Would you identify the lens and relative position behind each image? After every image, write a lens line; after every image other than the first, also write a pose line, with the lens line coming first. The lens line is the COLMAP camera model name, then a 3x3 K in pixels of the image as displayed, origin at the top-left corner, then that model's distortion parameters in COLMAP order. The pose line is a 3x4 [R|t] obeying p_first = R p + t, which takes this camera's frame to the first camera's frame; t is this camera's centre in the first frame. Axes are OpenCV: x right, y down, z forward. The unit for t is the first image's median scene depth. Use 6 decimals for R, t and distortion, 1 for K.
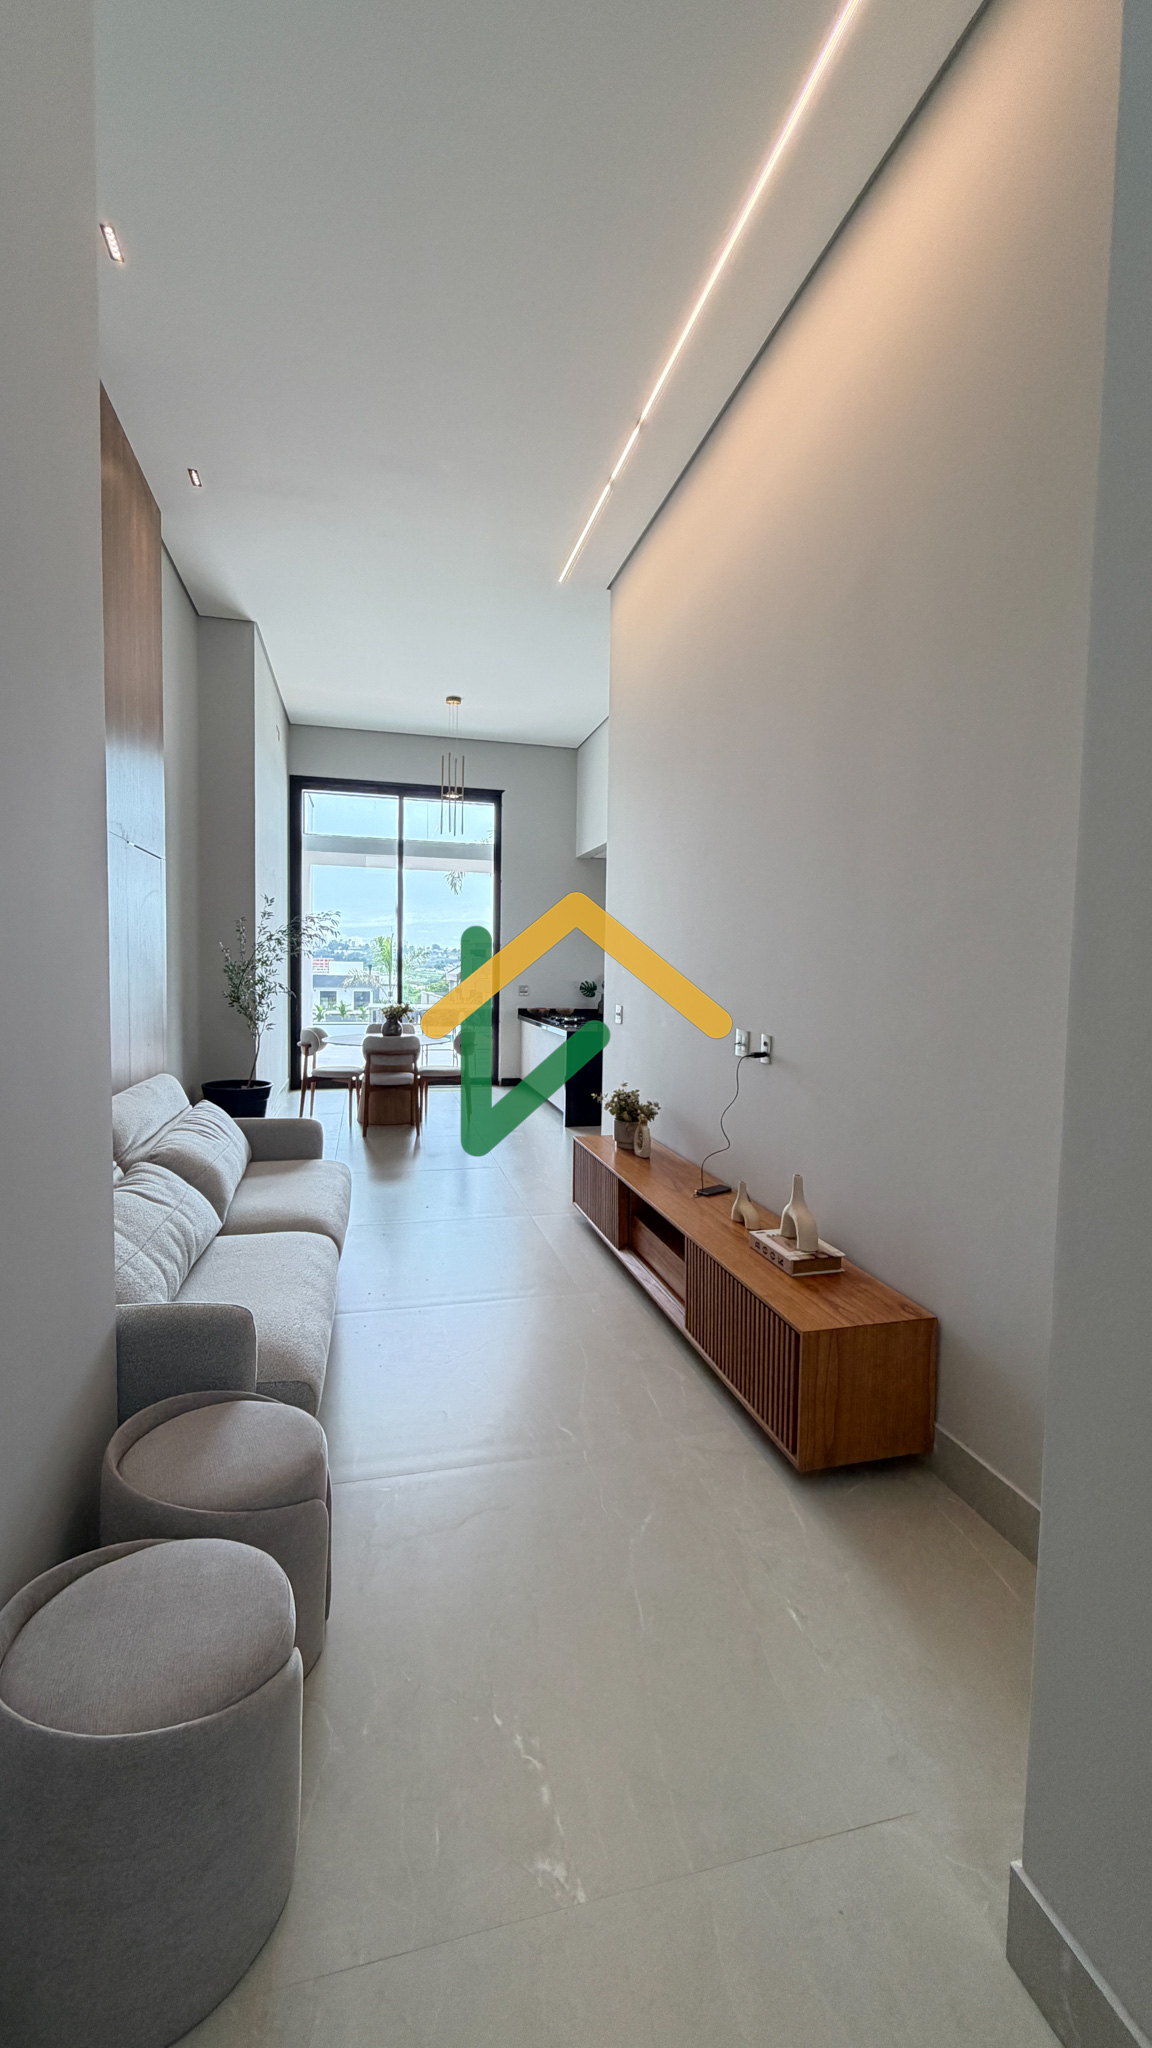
lens RADIAL K [[816.0, 0, 576.6], [0, 816.0, 1015.5], [0, 0, 1]] dist [0.000831, 0.000184]
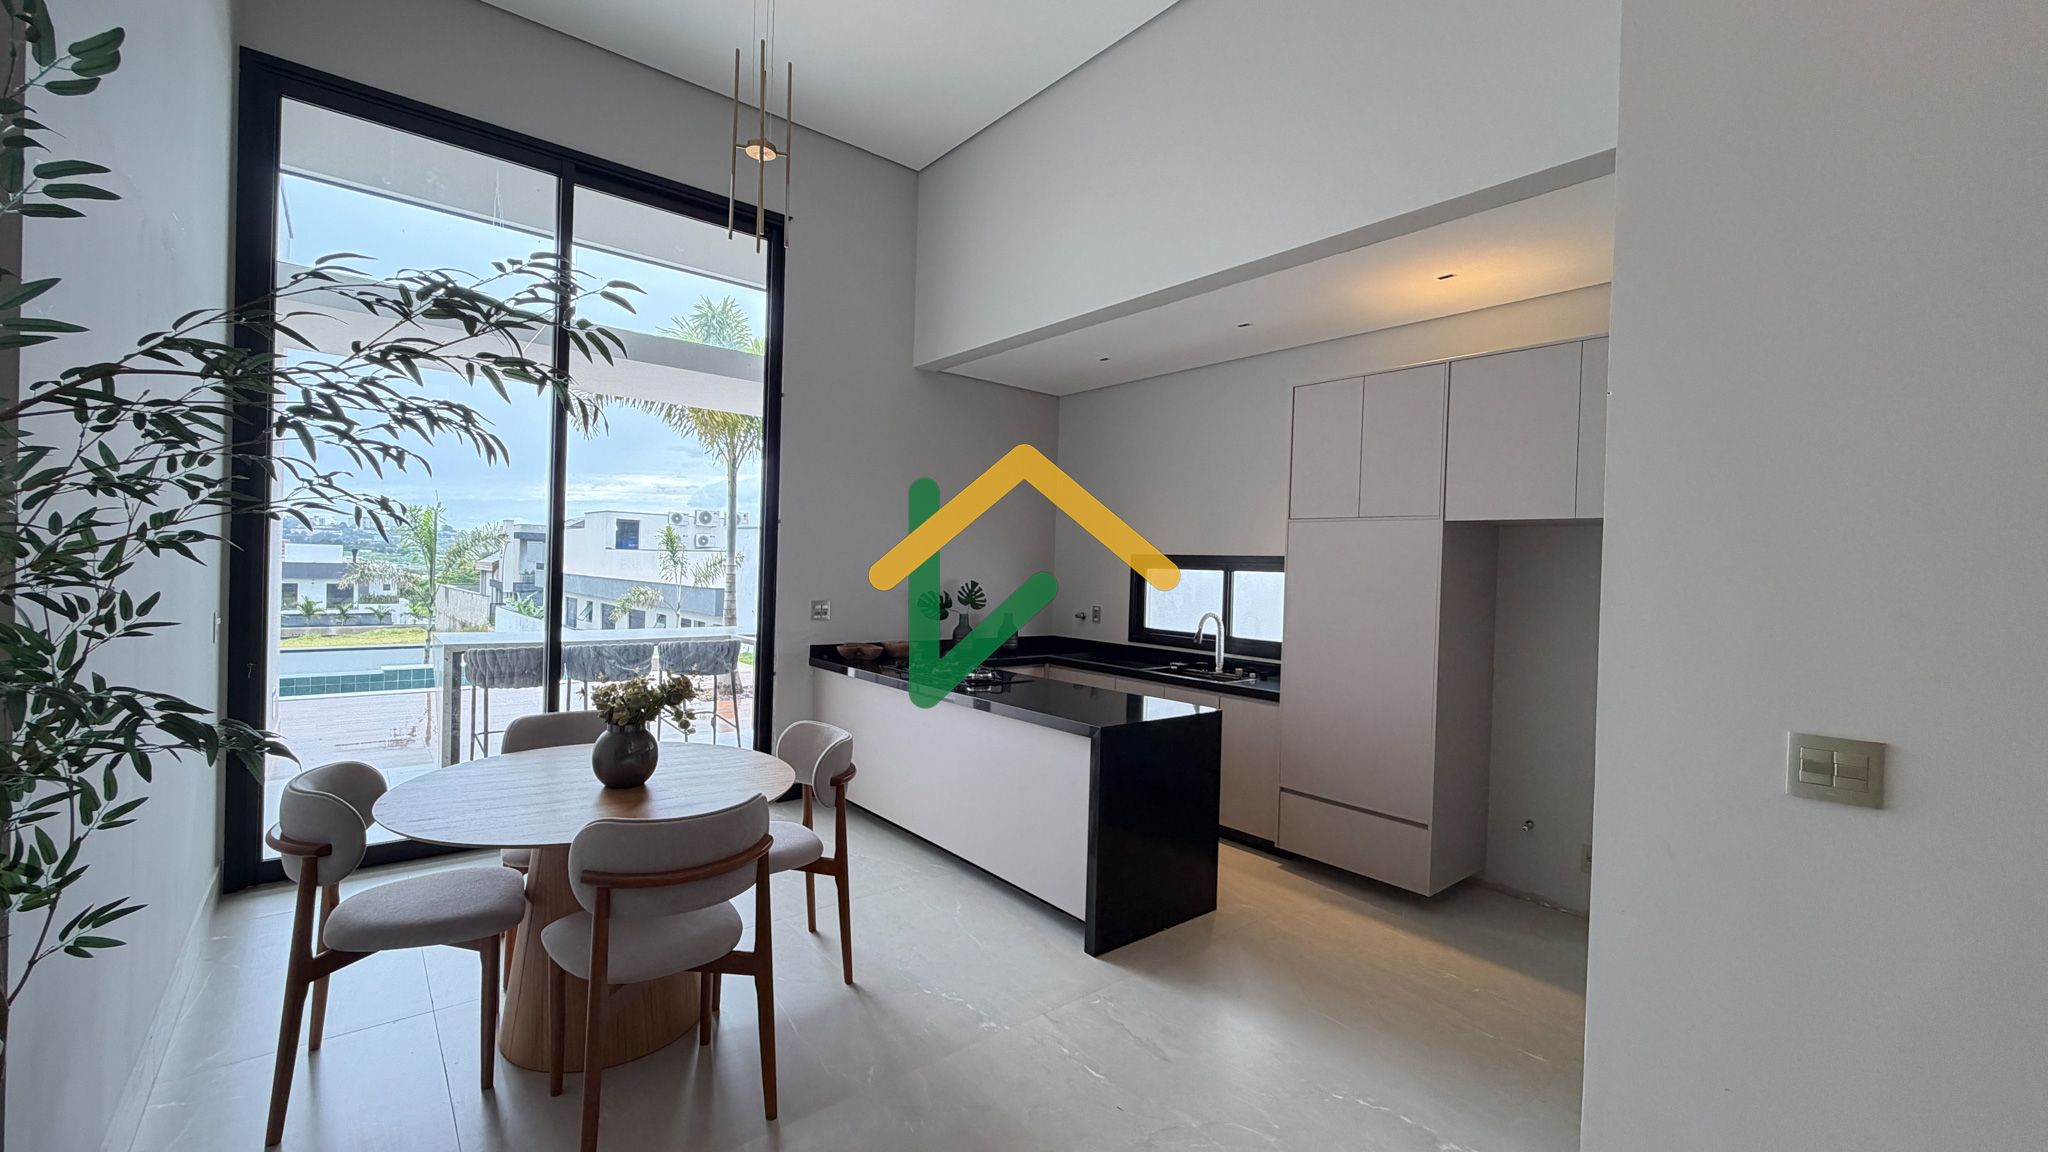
lens RADIAL K [[816.0, 0, 1016.6], [0, 816.0, 572.4], [0, 0, 1]] dist [0.000831, 0.000184]
pose [[0.905153, 0.006855, 0.425030, -0.179472], [0.010950, 0.999162, -0.039433, -0.034609], [-0.424944, 0.040346, 0.904320, 0.498950]]
